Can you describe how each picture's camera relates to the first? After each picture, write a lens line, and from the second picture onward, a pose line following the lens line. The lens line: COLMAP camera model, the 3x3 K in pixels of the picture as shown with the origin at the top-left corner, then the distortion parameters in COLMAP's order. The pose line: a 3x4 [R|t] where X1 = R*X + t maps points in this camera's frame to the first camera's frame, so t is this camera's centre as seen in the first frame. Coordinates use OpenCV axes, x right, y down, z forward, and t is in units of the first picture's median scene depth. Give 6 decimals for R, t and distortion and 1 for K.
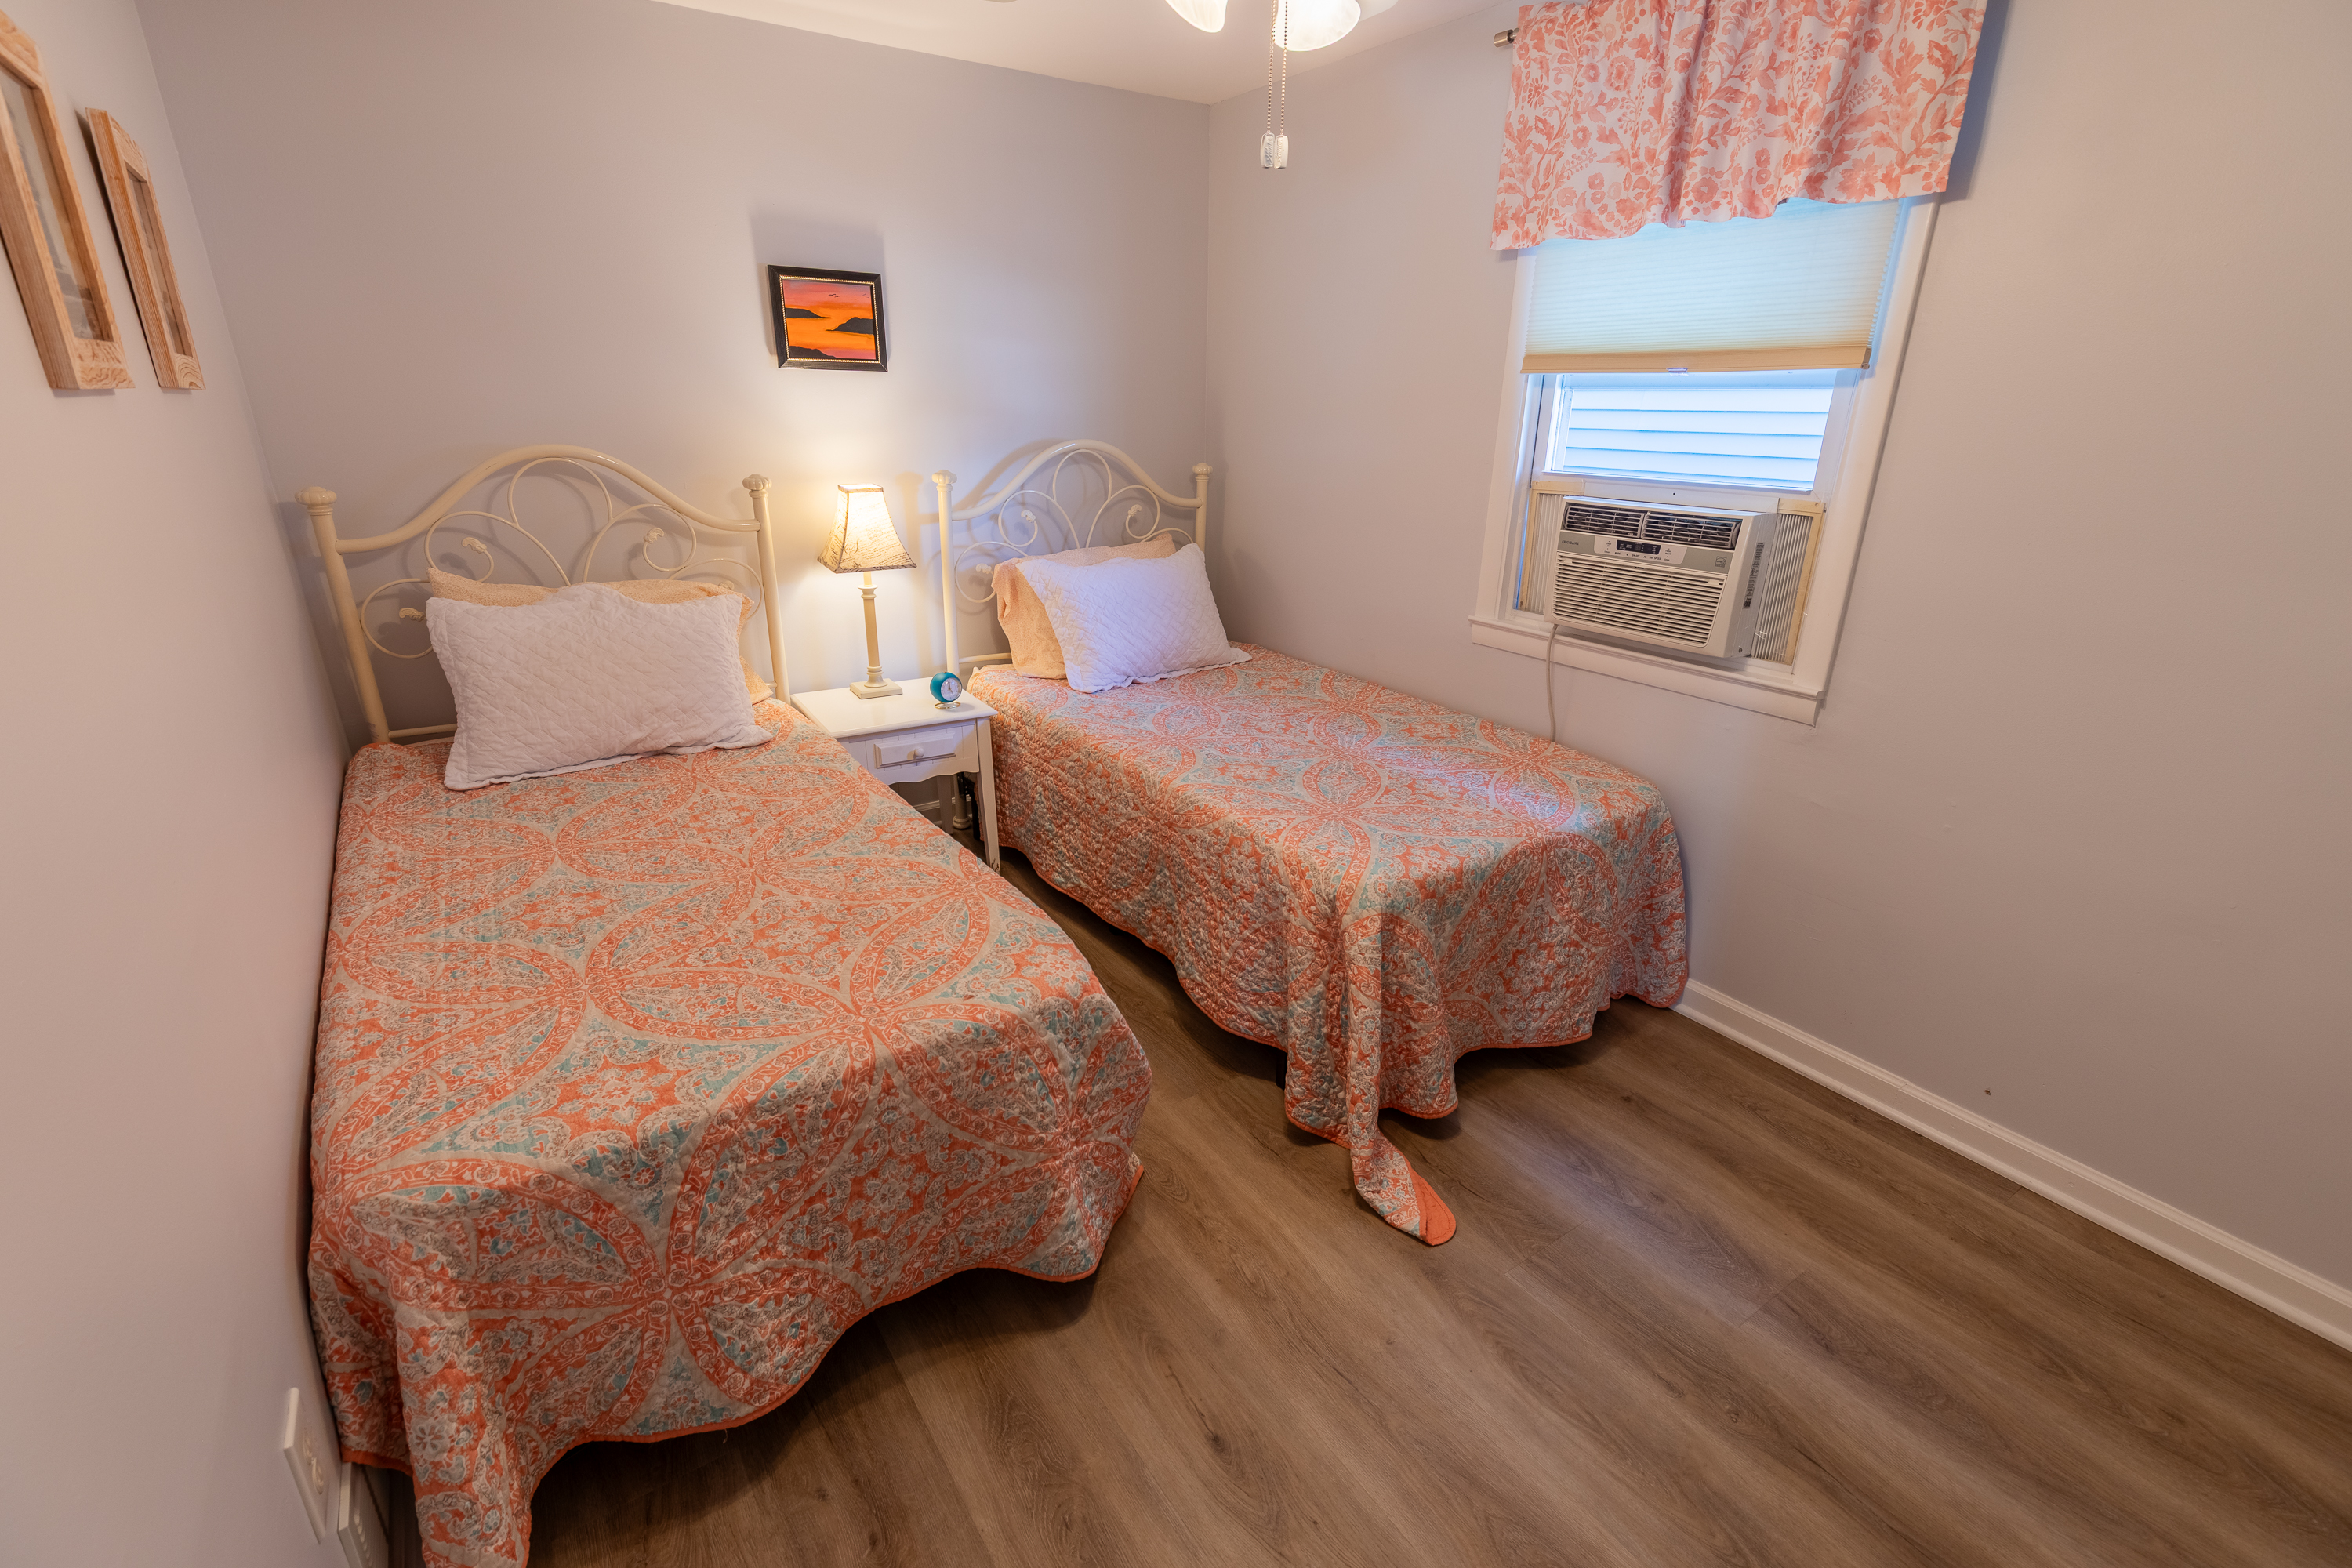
lens RADIAL K [[1040.8, 0, 1174.6], [0, 1040.8, 781.6], [0, 0, 1]] dist [0.000044, -0.001517]
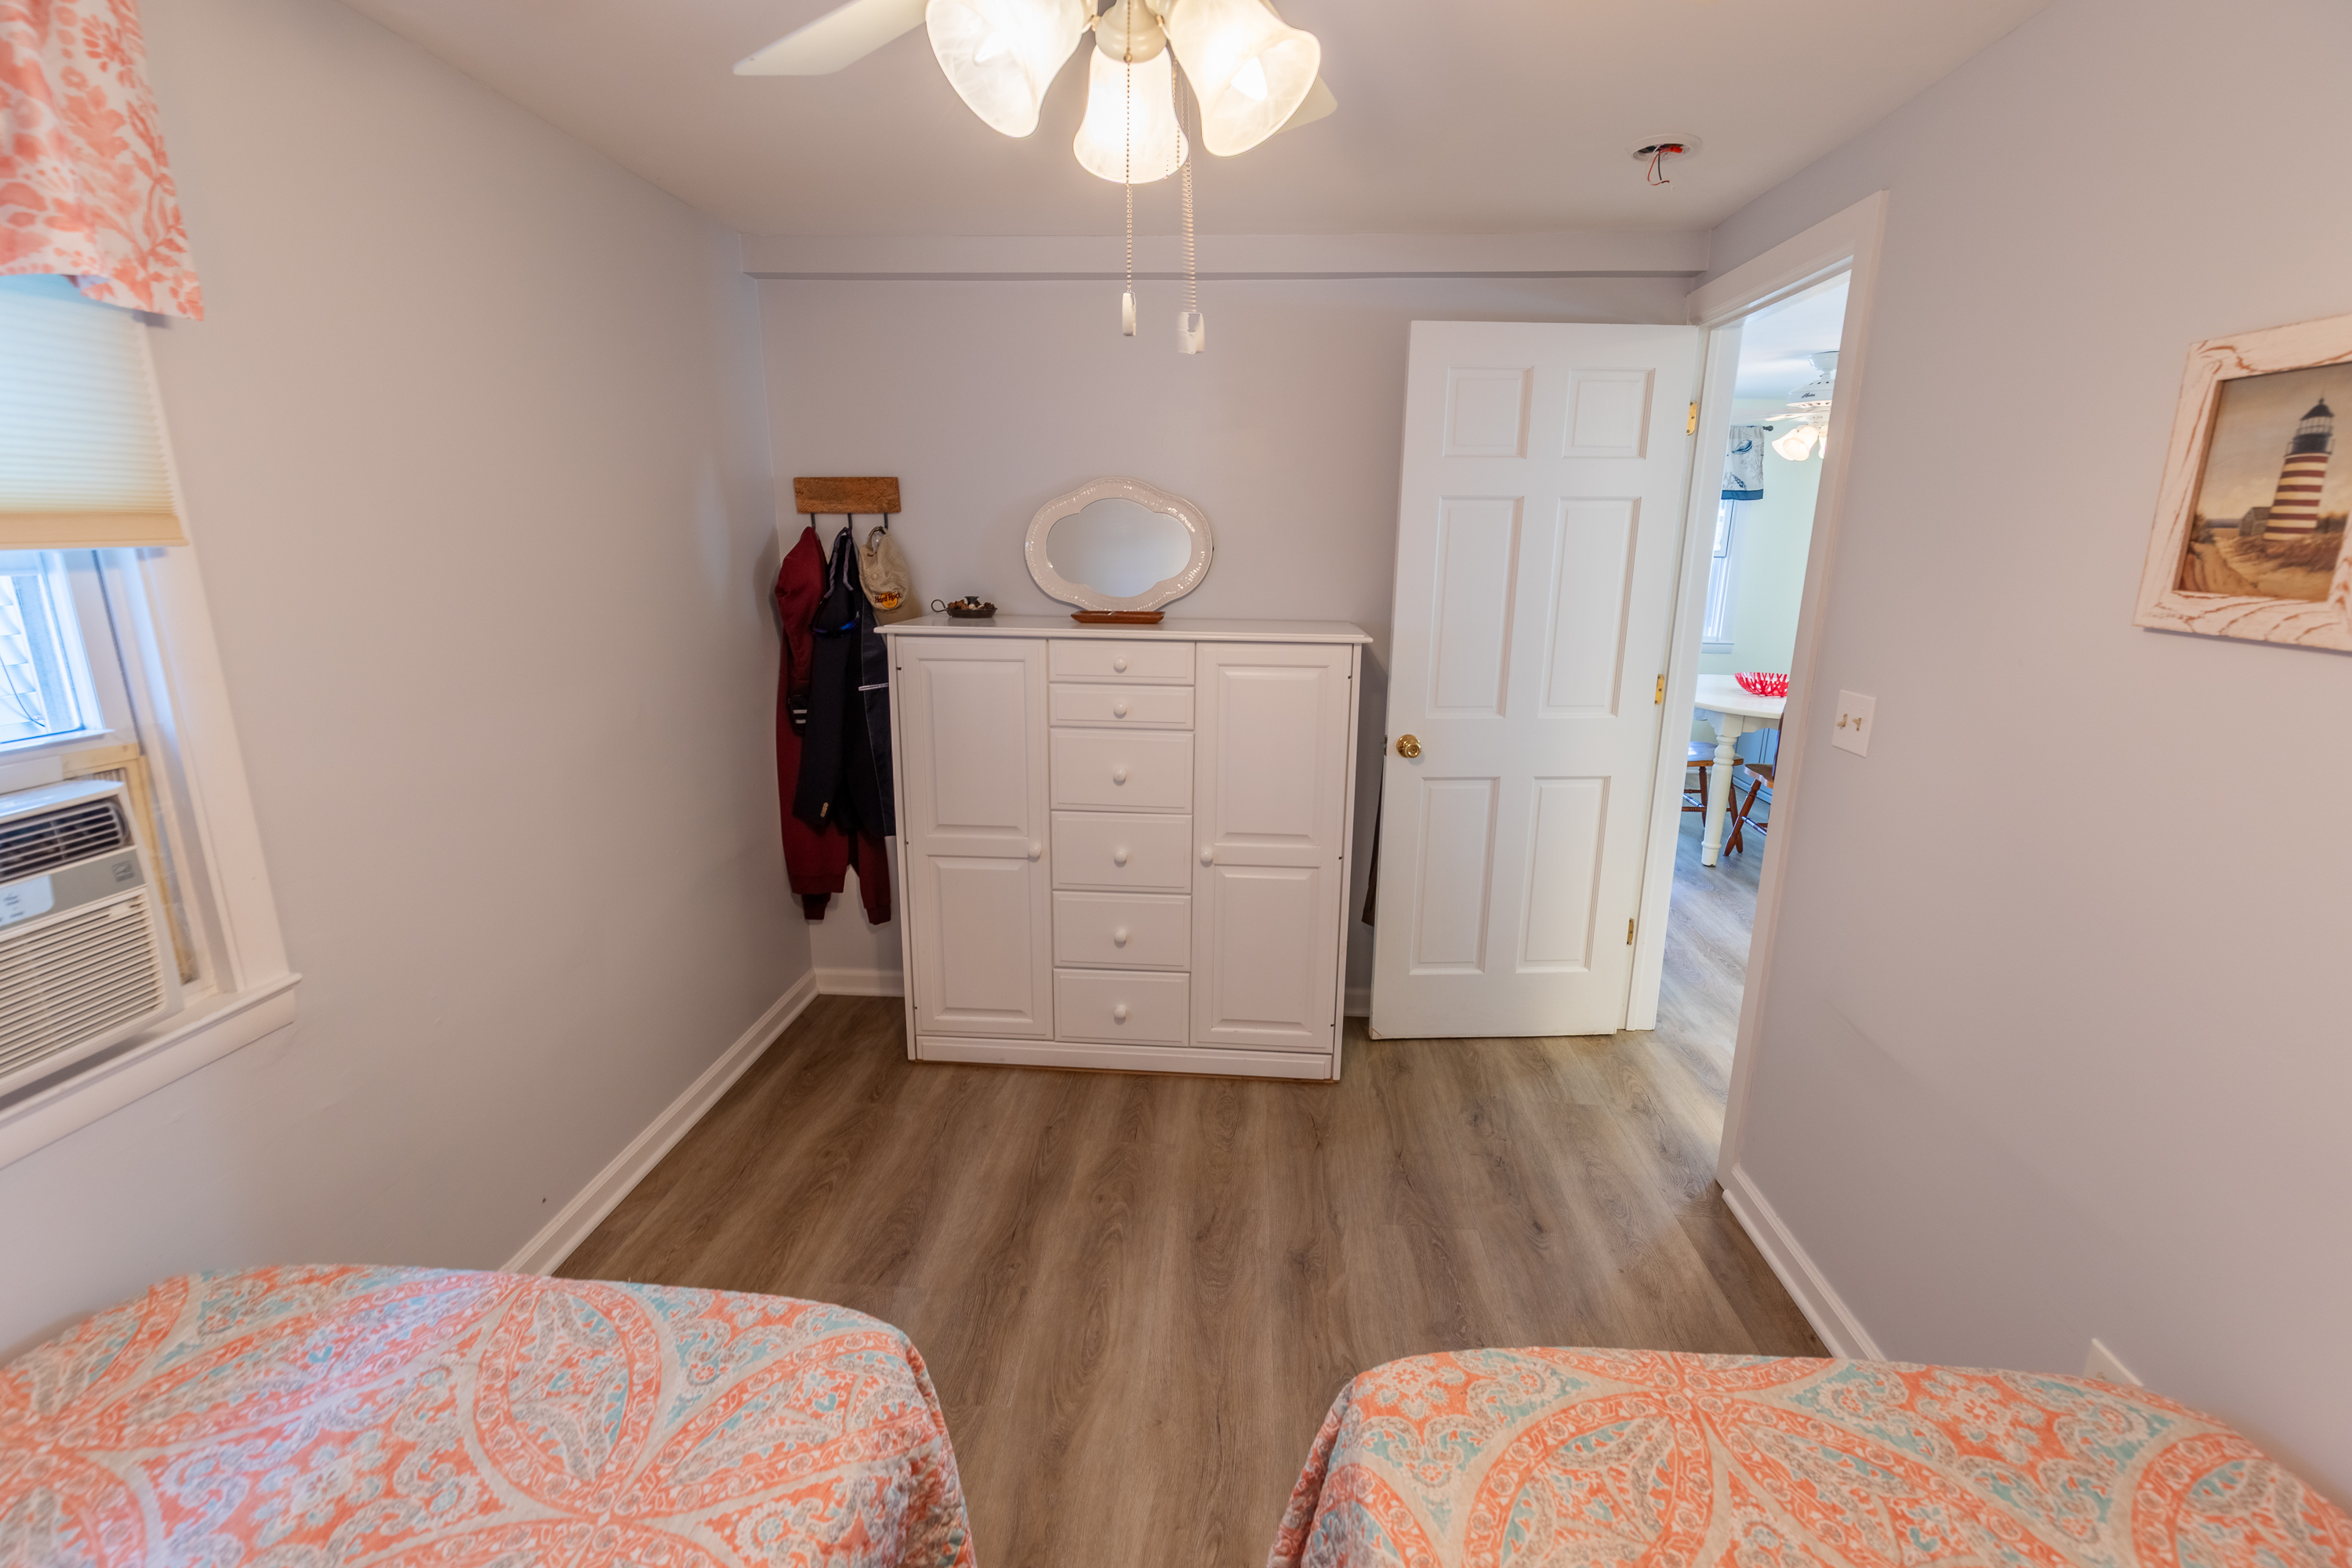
lens RADIAL K [[1040.8, 0, 1181.9], [0, 1040.8, 781.5], [0, 0, 1]] dist [0.000044, -0.001517]
pose [[-0.791395, -0.165350, 0.588518, -0.232323], [0.188480, 0.849821, 0.492220, -0.382612], [-0.581523, 0.500464, -0.641378, 0.907862]]
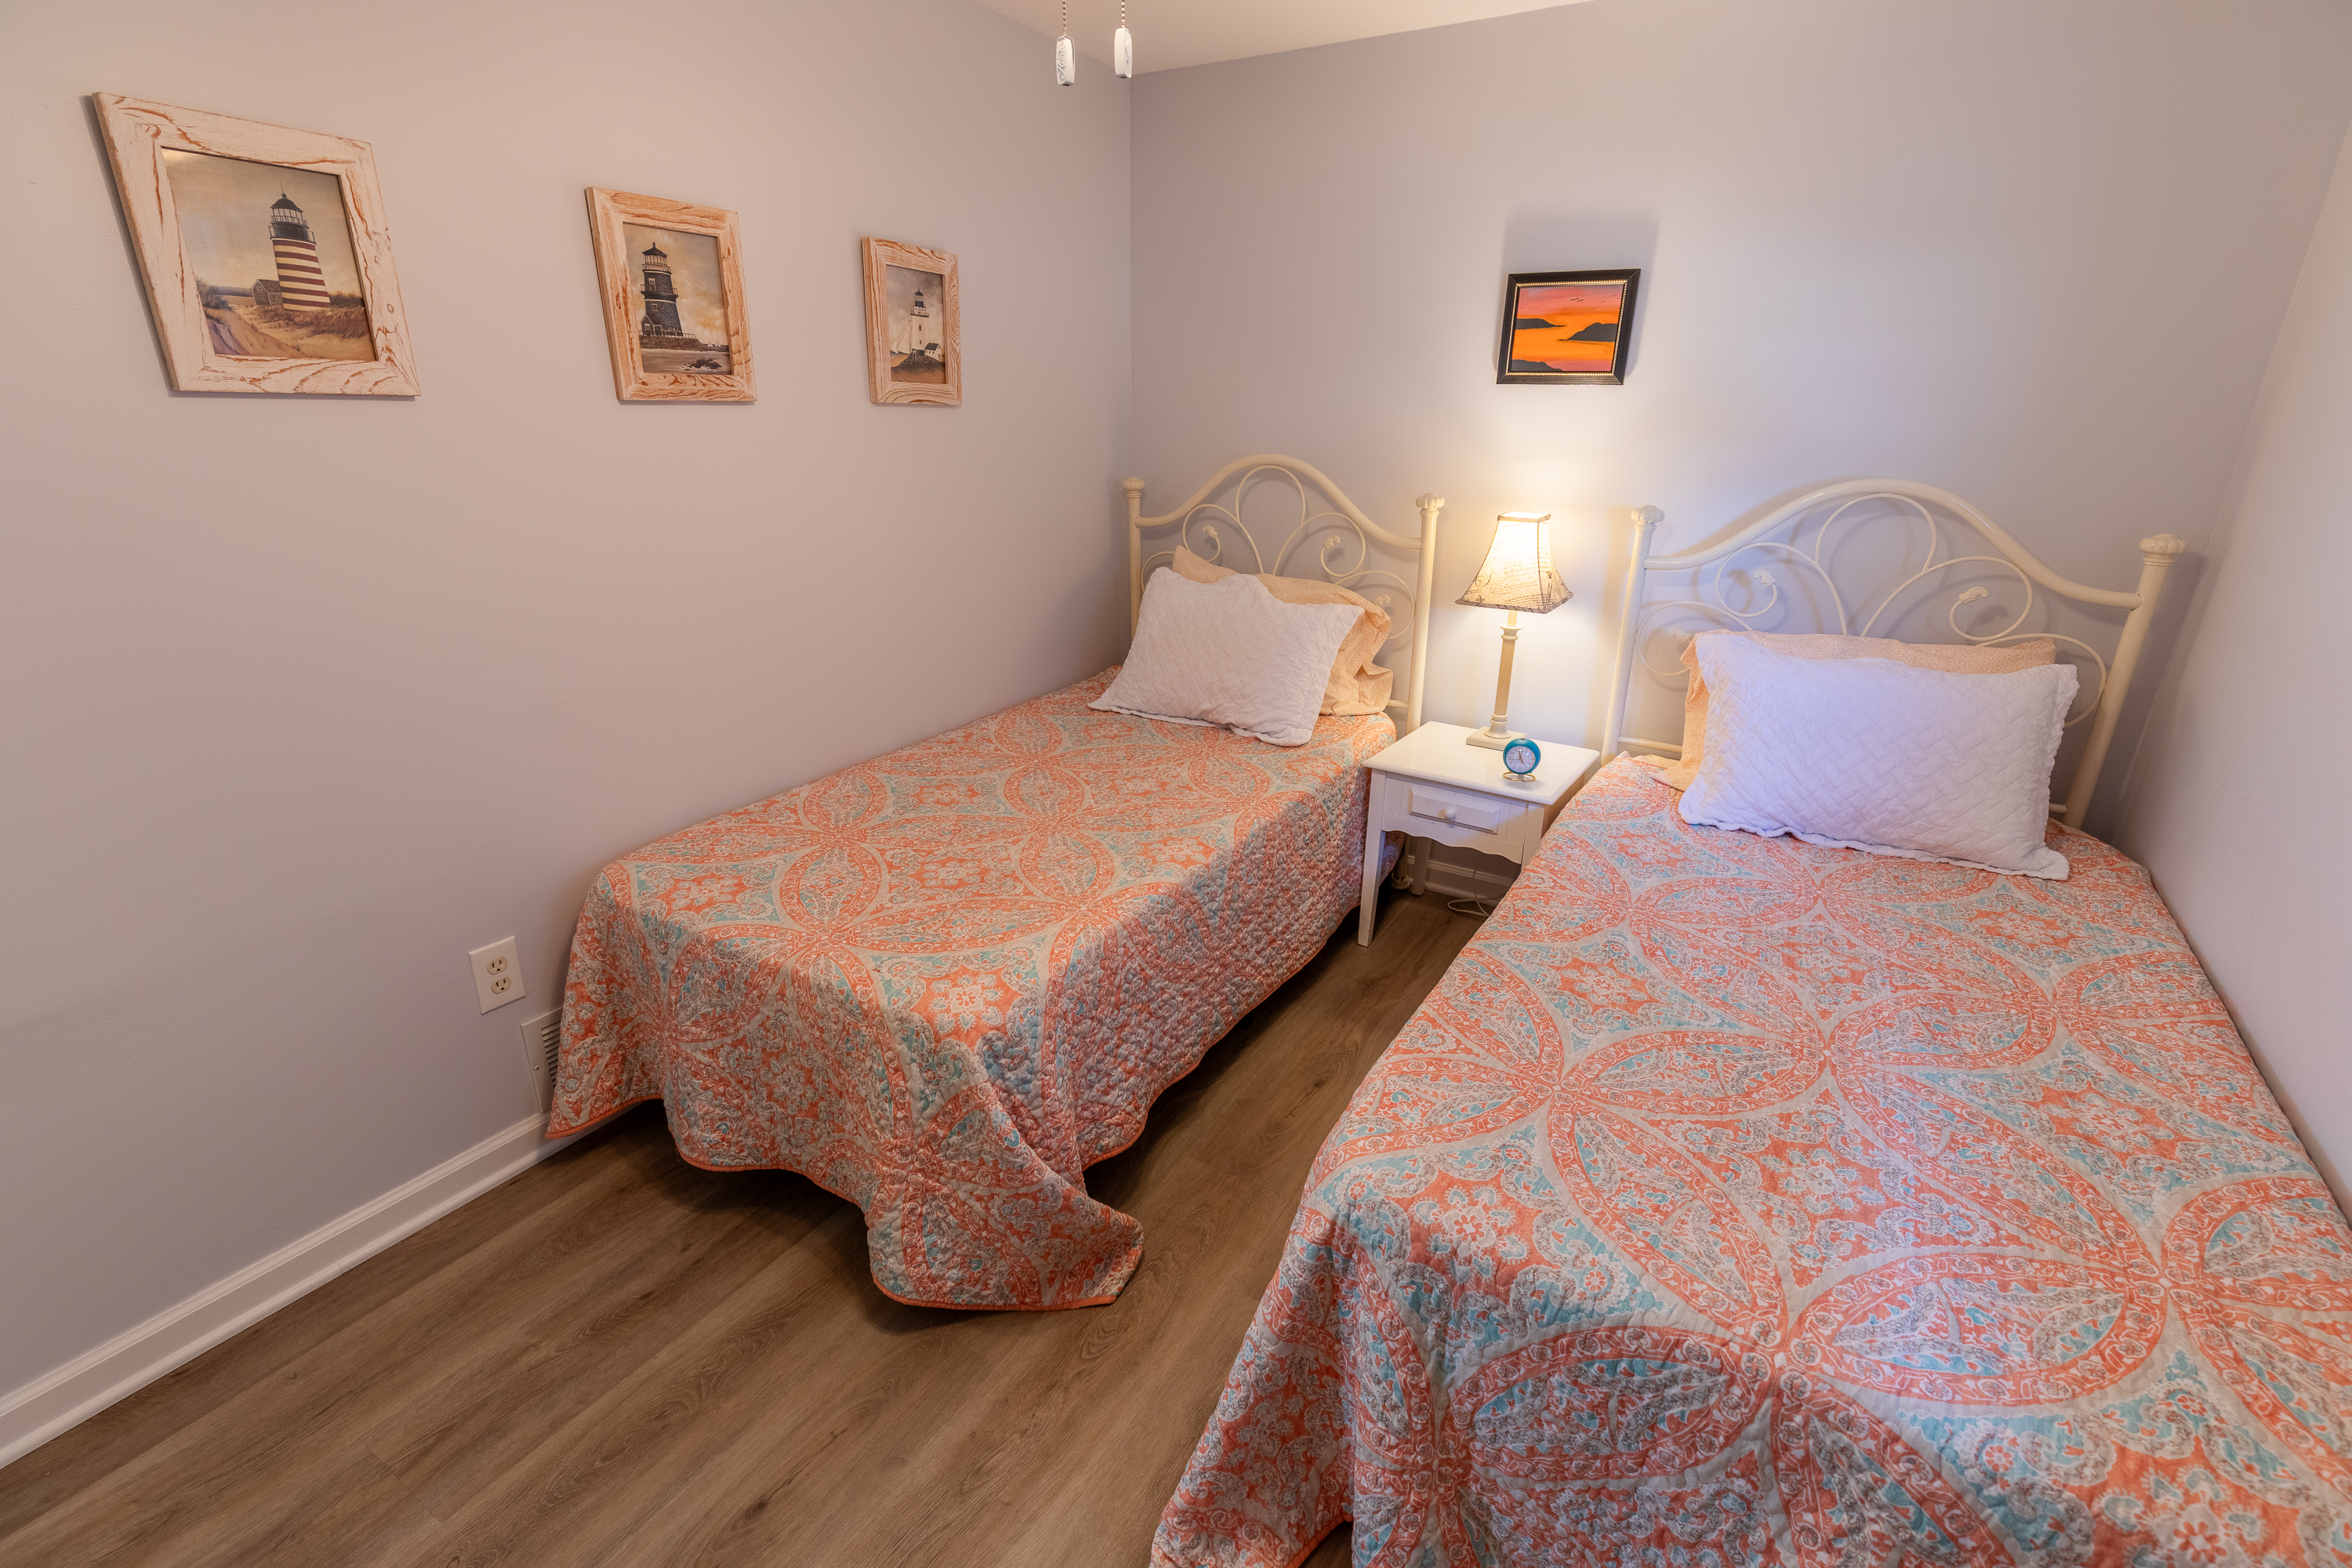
lens RADIAL K [[1040.8, 0, 1178.1], [0, 1040.8, 781.8], [0, 0, 1]] dist [0.000044, -0.001517]
pose [[0.419181, 0.302584, -0.855996, 0.489085], [-0.321447, 0.931219, 0.171762, -0.157767], [0.849093, 0.203158, 0.487614, 0.443322]]
